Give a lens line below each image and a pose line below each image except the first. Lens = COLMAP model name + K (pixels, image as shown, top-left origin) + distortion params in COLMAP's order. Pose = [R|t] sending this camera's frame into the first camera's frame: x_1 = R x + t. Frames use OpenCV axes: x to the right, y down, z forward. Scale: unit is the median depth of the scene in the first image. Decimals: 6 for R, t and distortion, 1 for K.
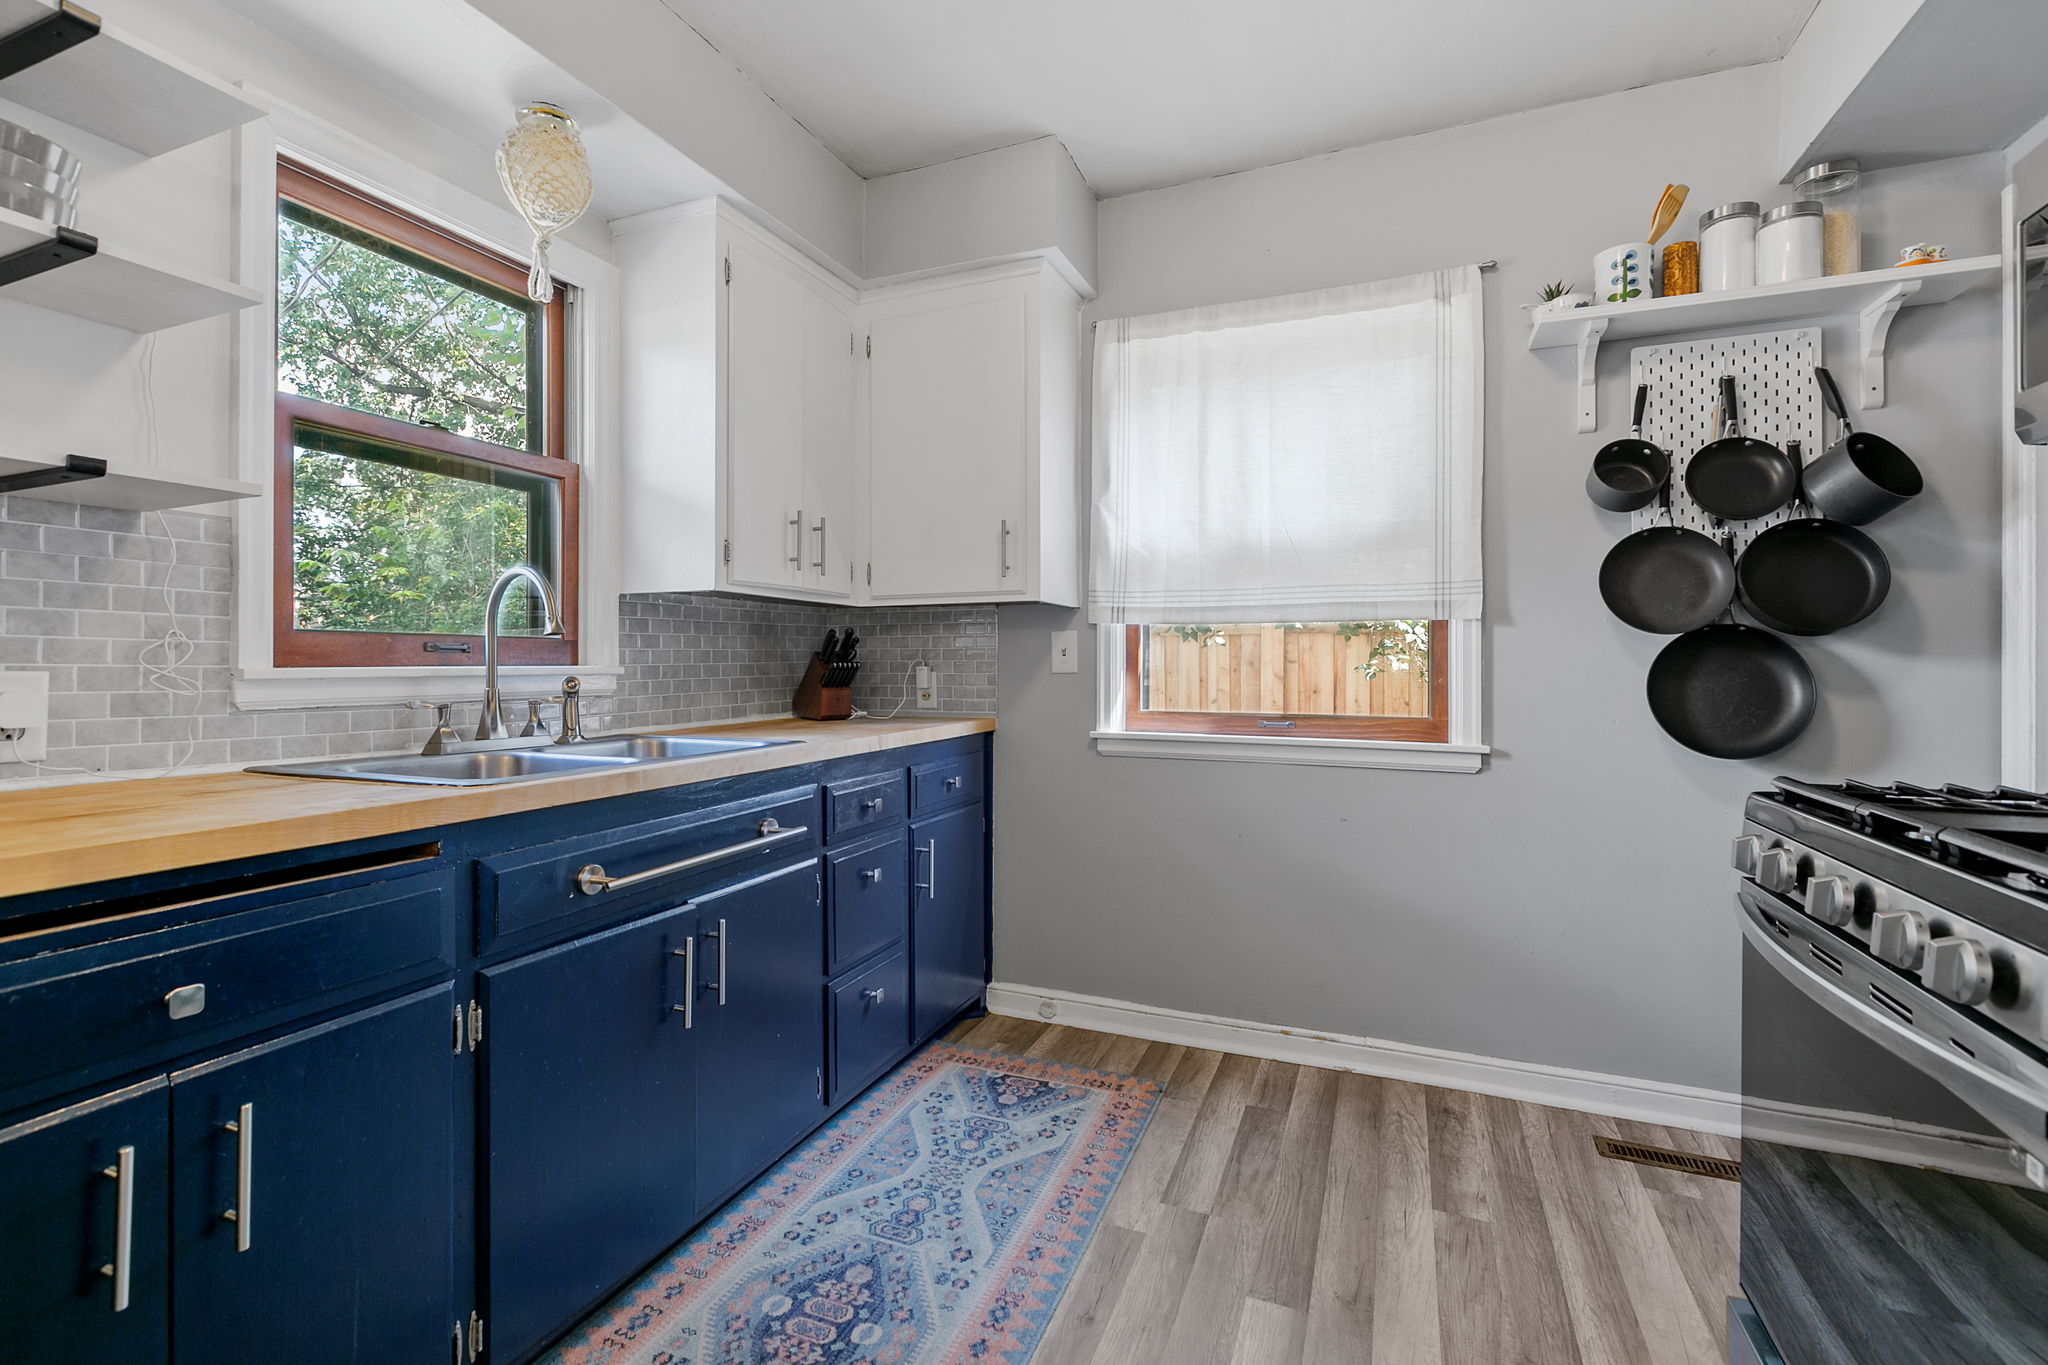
lens RADIAL K [[912.9, 0, 1011.9], [0, 912.9, 662.7], [0, 0, 1]] dist [0.001407, 0.000800]
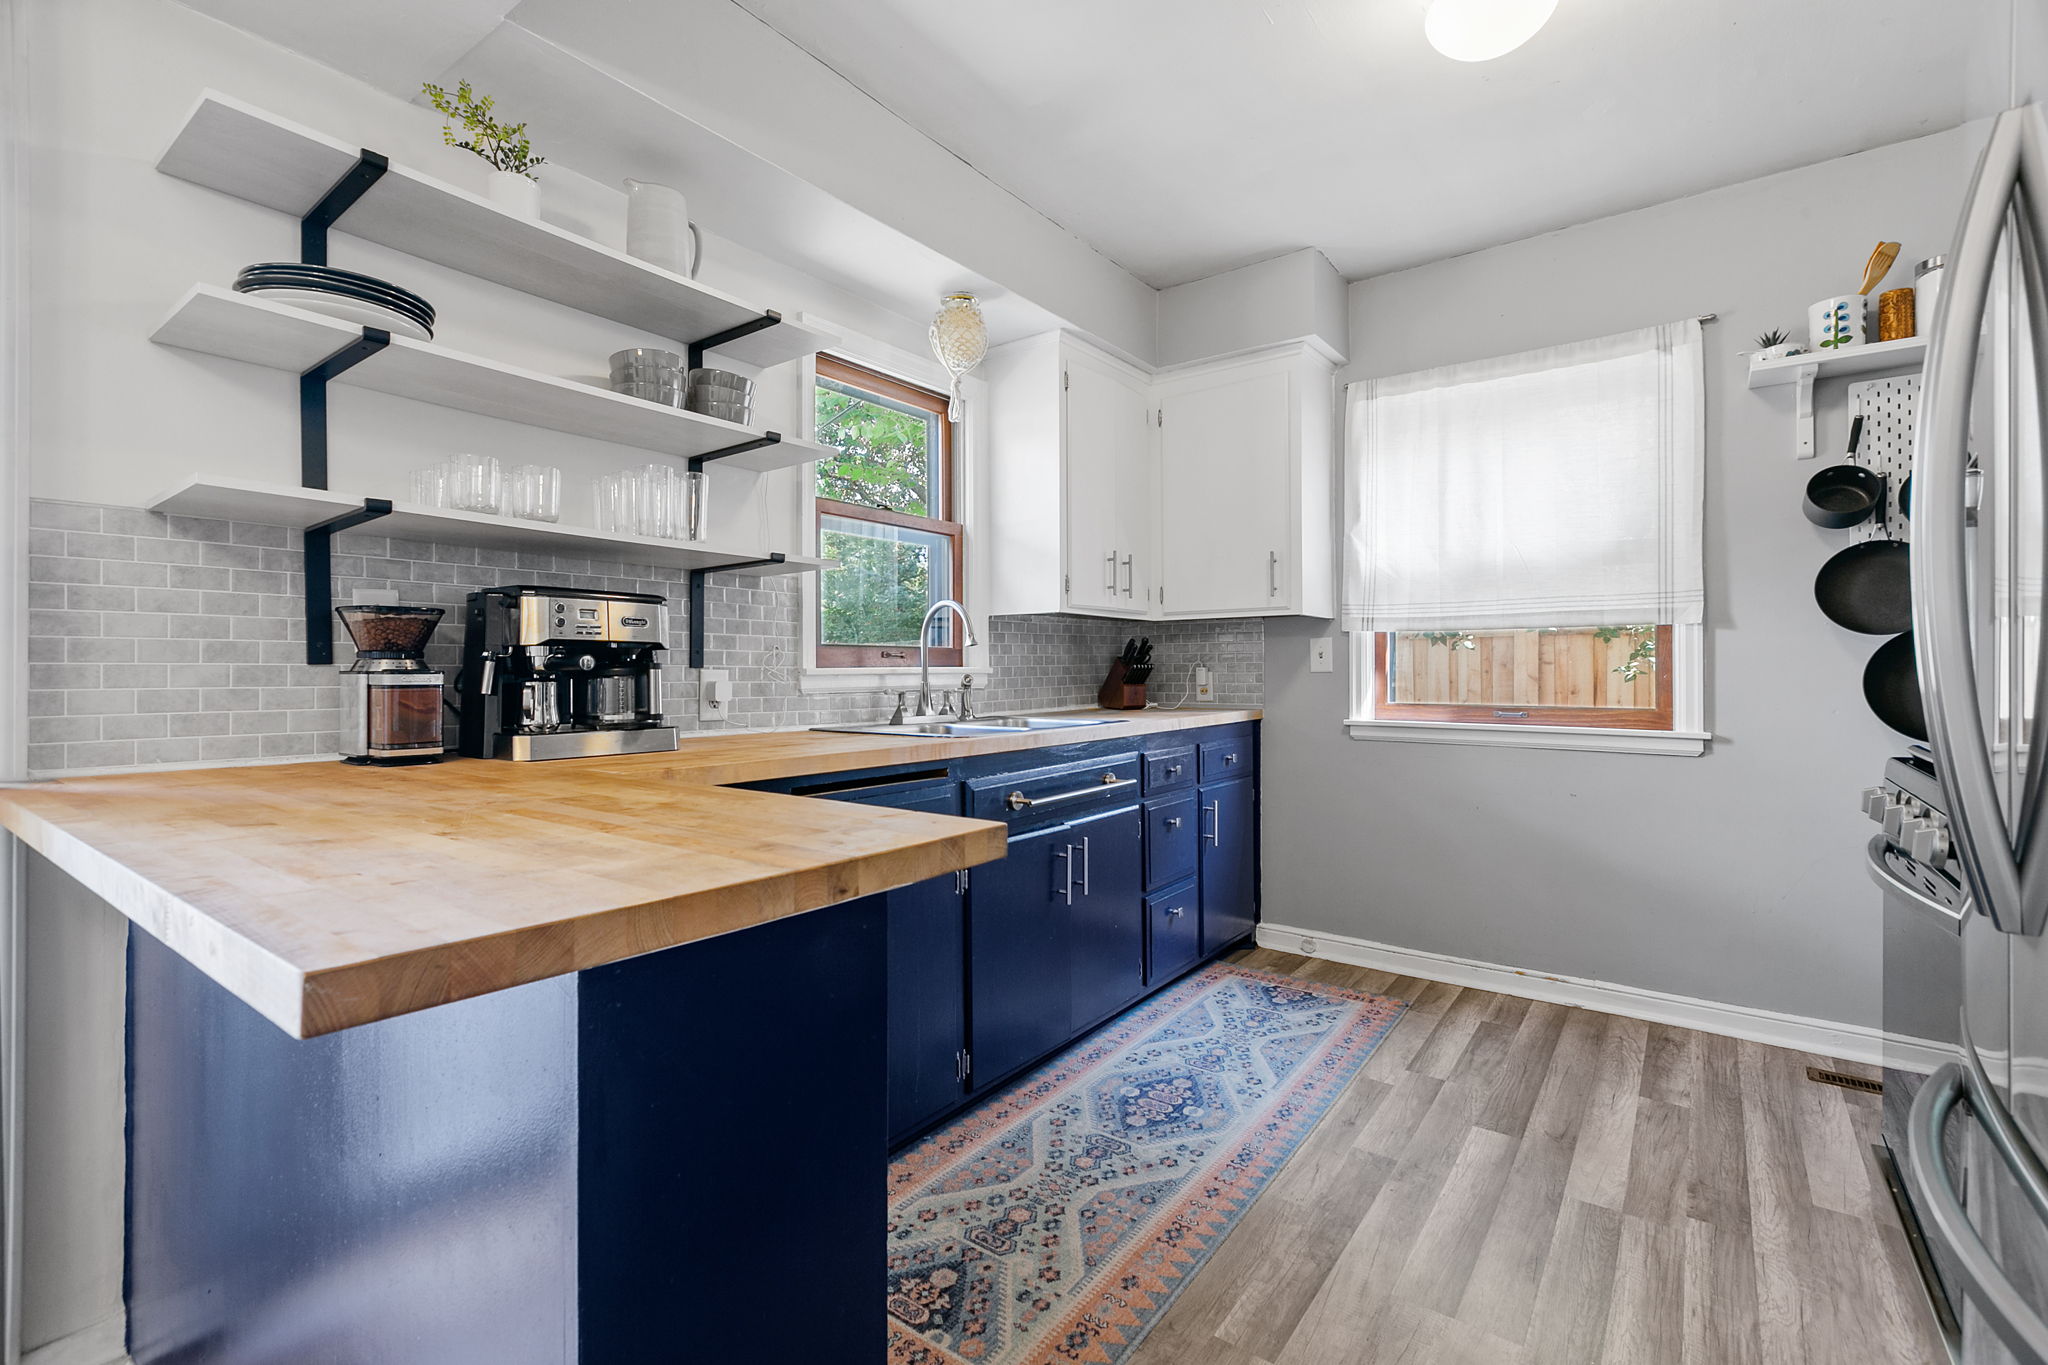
lens RADIAL K [[912.9, 0, 1013.6], [0, 912.9, 667.8], [0, 0, 1]] dist [0.001407, 0.000800]
pose [[0.968795, -0.004286, -0.247826, -0.050079], [0.004368, 0.999990, -0.000218, 0.005345], [0.247825, -0.000871, 0.968805, -0.368765]]
